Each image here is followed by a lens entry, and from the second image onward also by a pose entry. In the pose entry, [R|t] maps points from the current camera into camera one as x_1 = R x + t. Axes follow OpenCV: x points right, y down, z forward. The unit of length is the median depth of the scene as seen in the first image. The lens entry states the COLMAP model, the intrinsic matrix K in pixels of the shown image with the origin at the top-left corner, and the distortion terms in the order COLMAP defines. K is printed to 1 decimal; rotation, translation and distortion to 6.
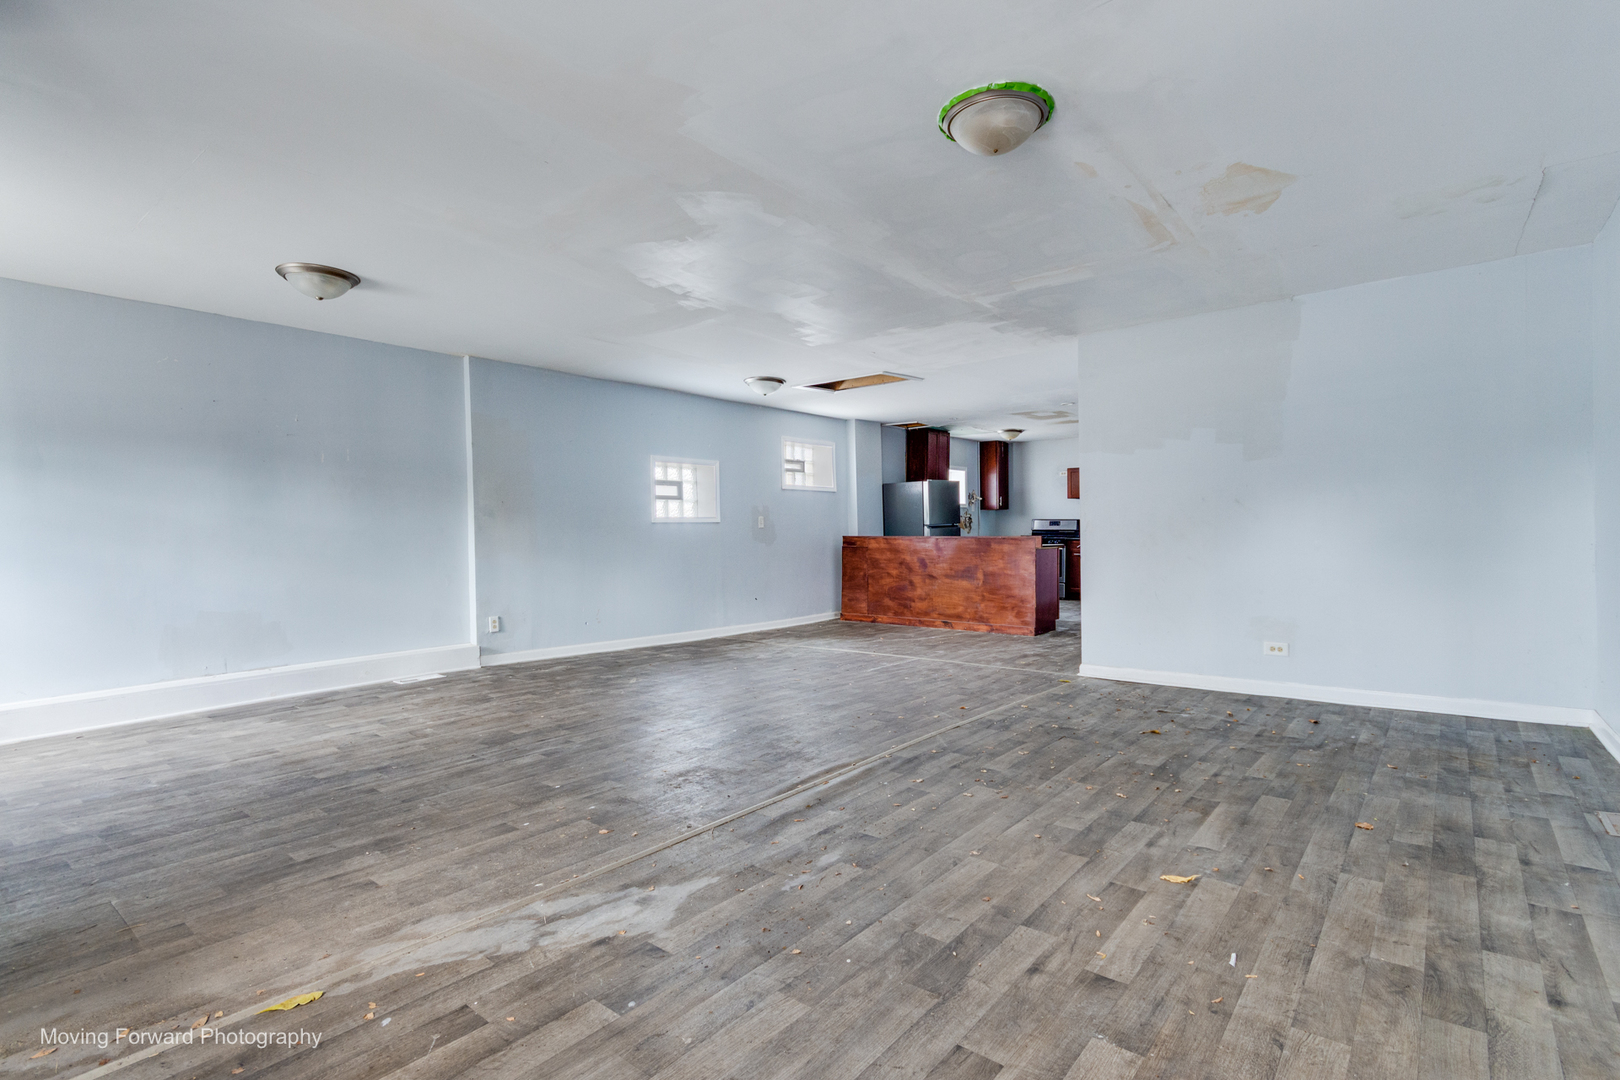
lens RADIAL K [[766.5, 0, 802.7], [0, 766.5, 538.5], [0, 0, 1]] dist [0.000645, 0.003531]
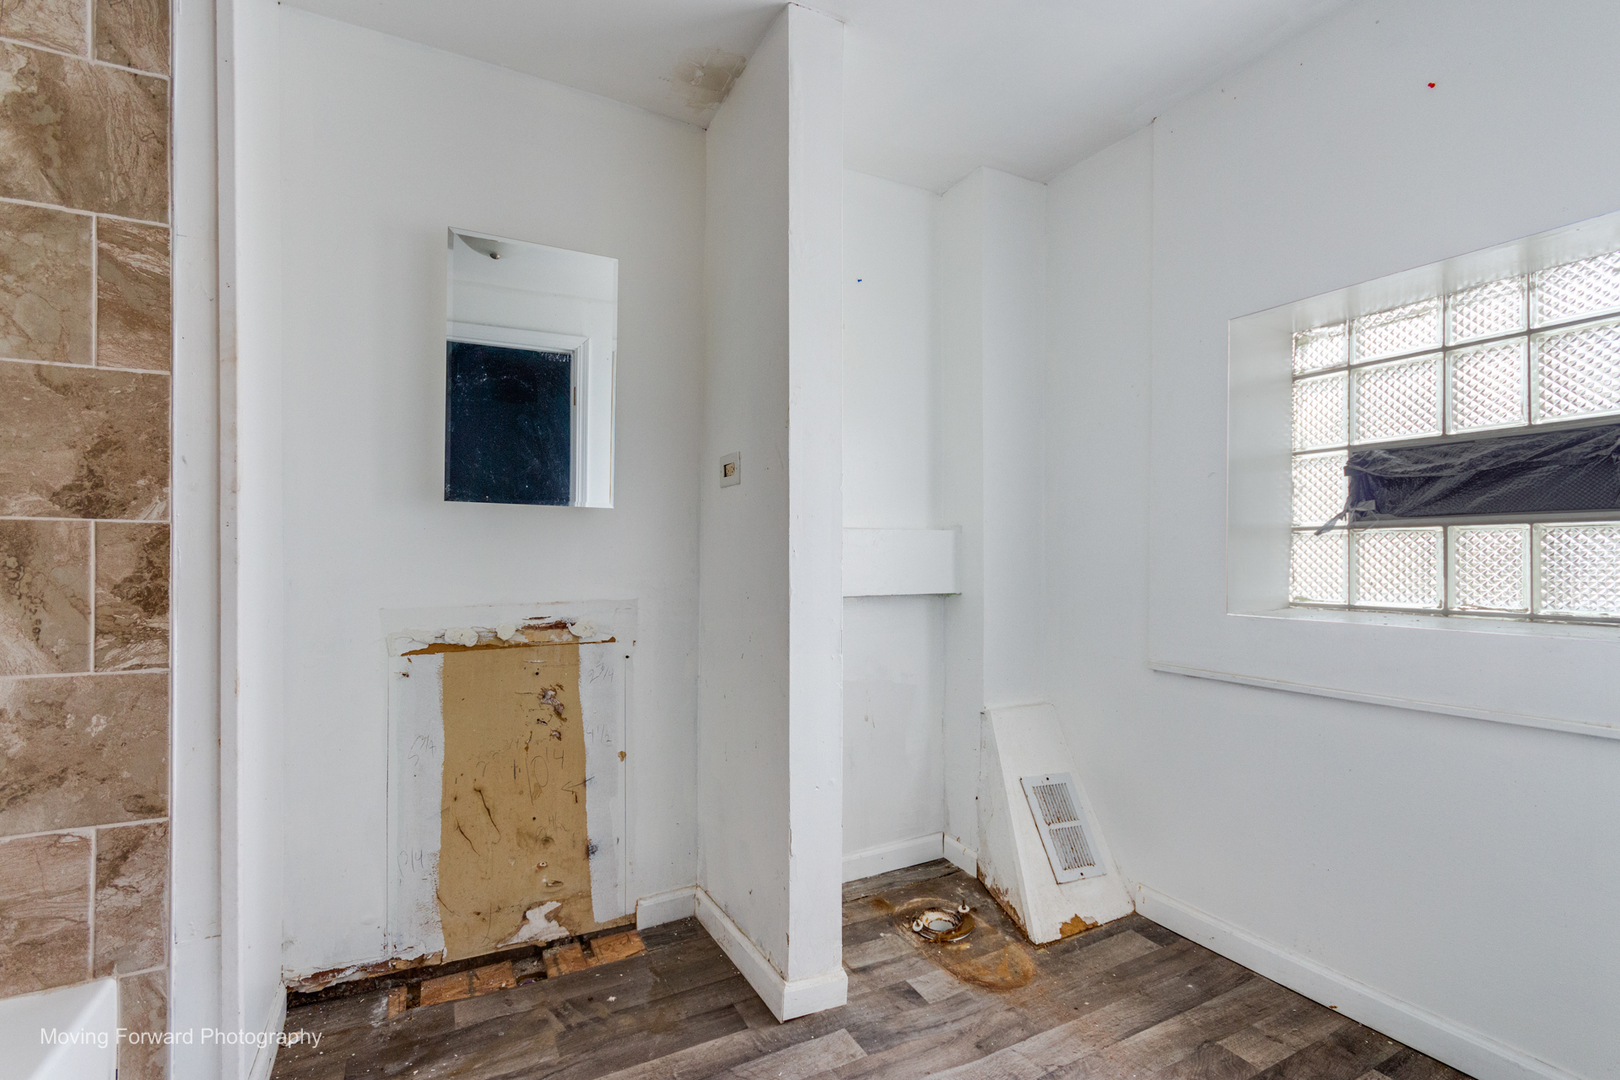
lens RADIAL K [[766.5, 0, 820.9], [0, 766.5, 546.9], [0, 0, 1]] dist [0.000645, 0.003531]
pose [[0.926617, 0.004879, -0.375976, 0.034647], [-0.010269, 0.999871, -0.012335, 0.000584], [0.375867, 0.015290, 0.926547, 0.044544]]
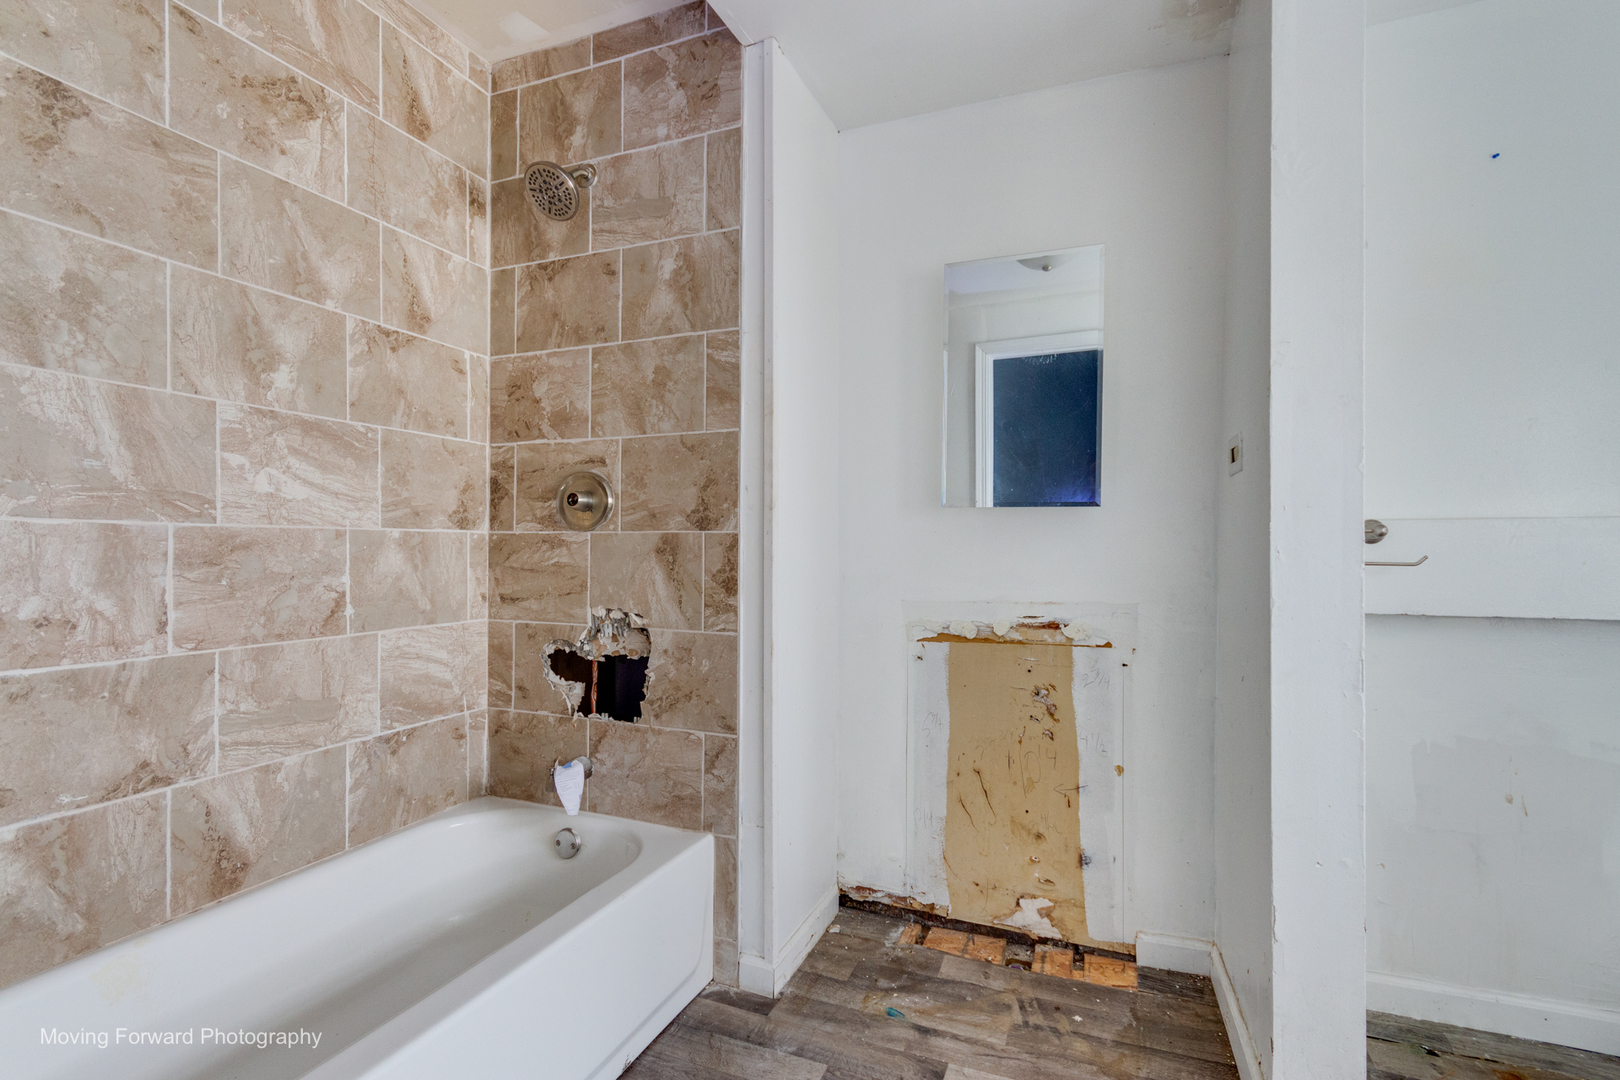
lens RADIAL K [[766.5, 0, 808.6], [0, 766.5, 544.2], [0, 0, 1]] dist [0.000645, 0.003531]
pose [[0.304590, -0.000701, -0.952483, 0.101715], [-0.010879, 0.999932, -0.004215, -0.001603], [0.952421, 0.011646, 0.304562, 0.120836]]
